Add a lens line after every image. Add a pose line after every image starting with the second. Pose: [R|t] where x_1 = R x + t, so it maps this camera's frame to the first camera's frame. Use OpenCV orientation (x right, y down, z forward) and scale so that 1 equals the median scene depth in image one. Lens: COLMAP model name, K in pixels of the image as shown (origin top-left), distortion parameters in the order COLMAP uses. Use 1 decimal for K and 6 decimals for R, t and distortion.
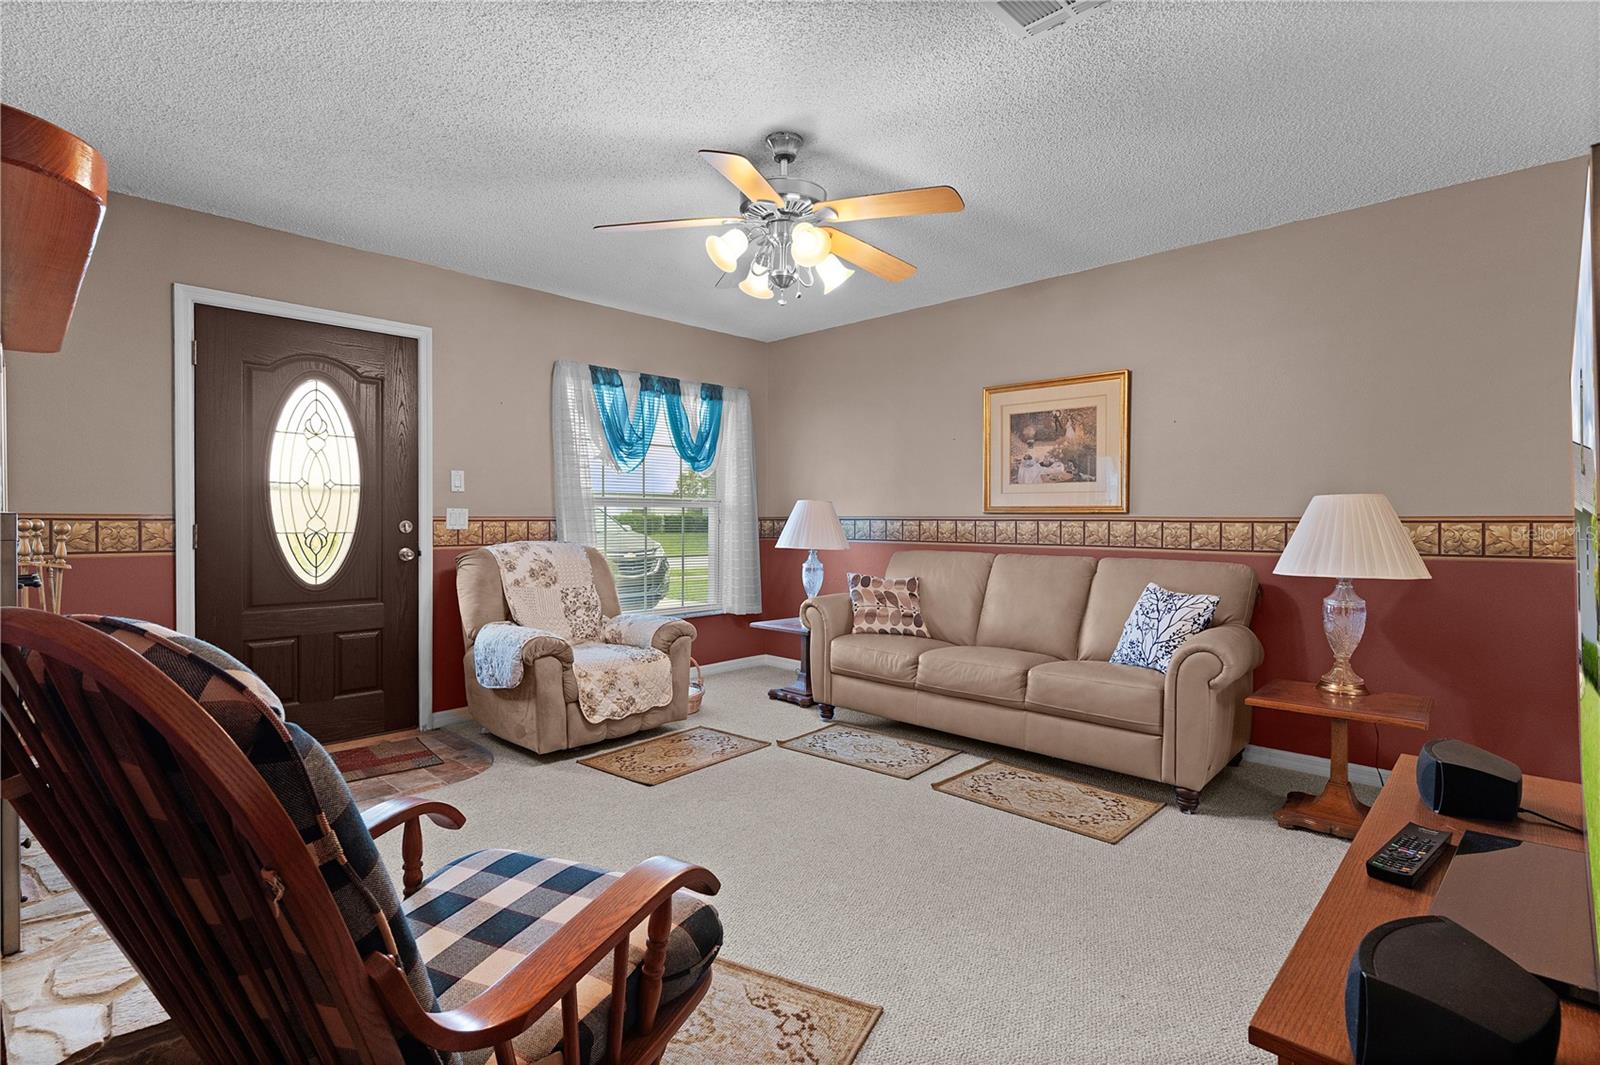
lens RADIAL K [[774.4, 0, 813.6], [0, 774.4, 526.3], [0, 0, 1]] dist [0.000002, -0.000530]
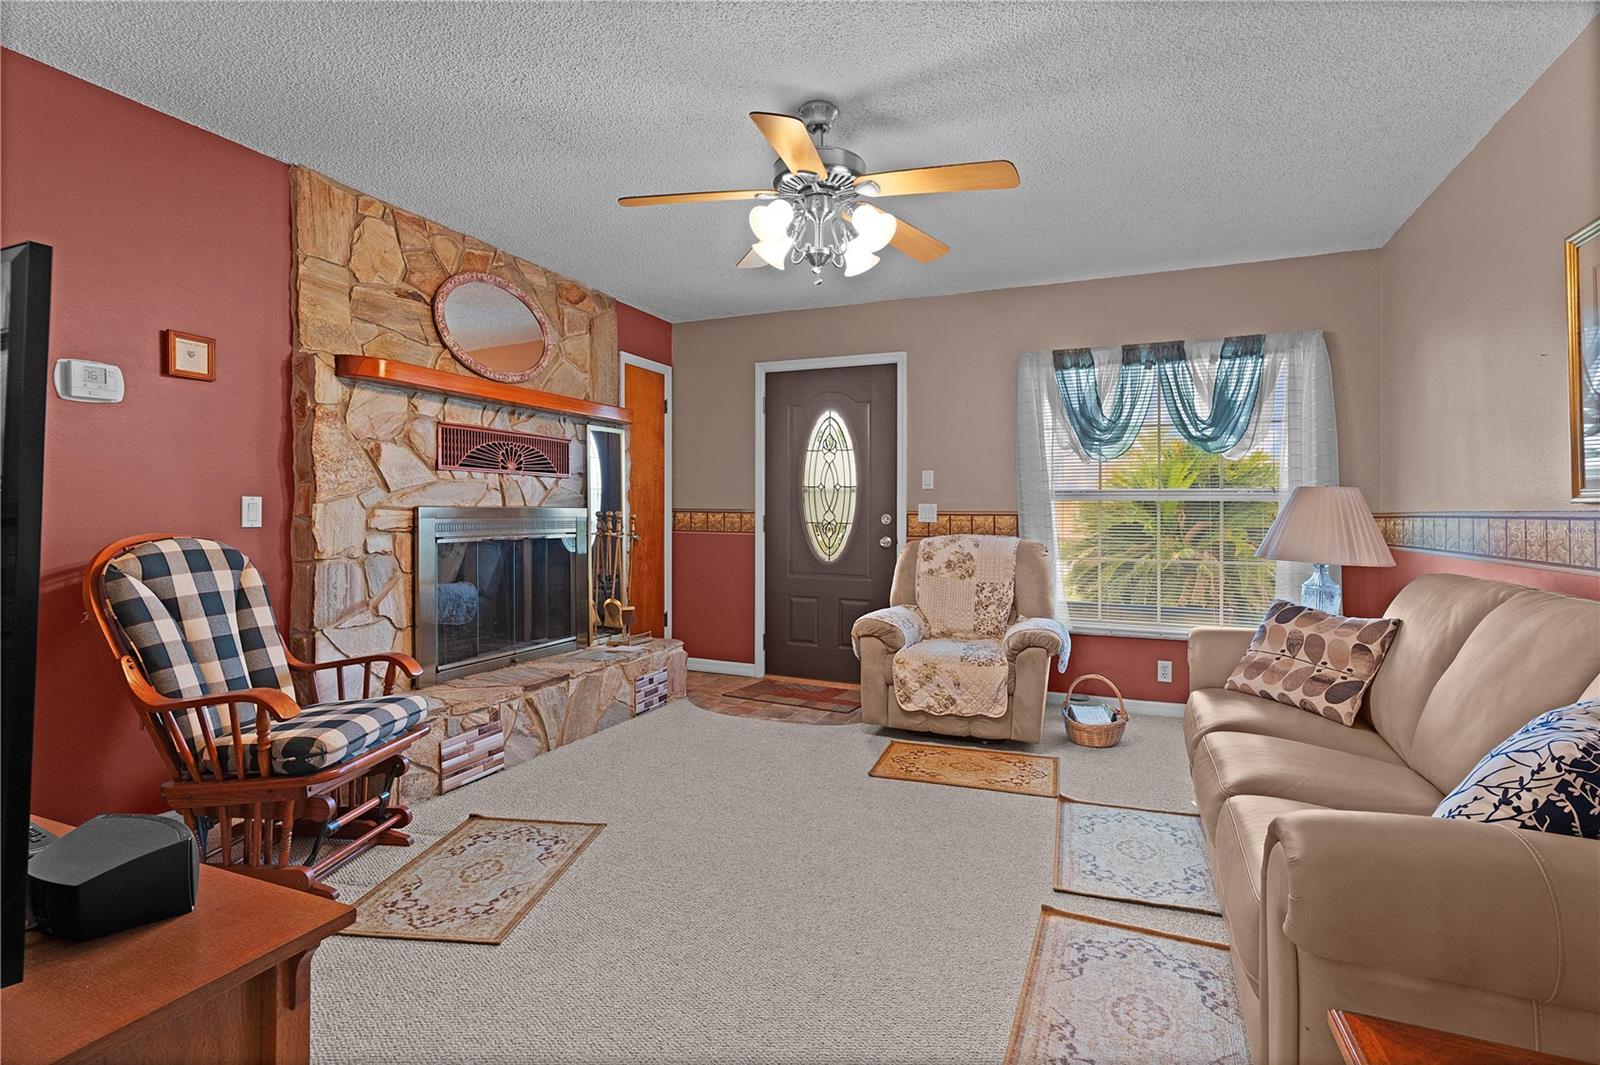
lens RADIAL K [[774.4, 0, 783.4], [0, 774.4, 507.8], [0, 0, 1]] dist [0.000002, -0.000530]
pose [[0.333246, -0.004280, -0.942830, 0.564595], [-0.014934, 0.999840, -0.009818, -0.002954], [0.942722, 0.017351, 0.333129, 0.438198]]
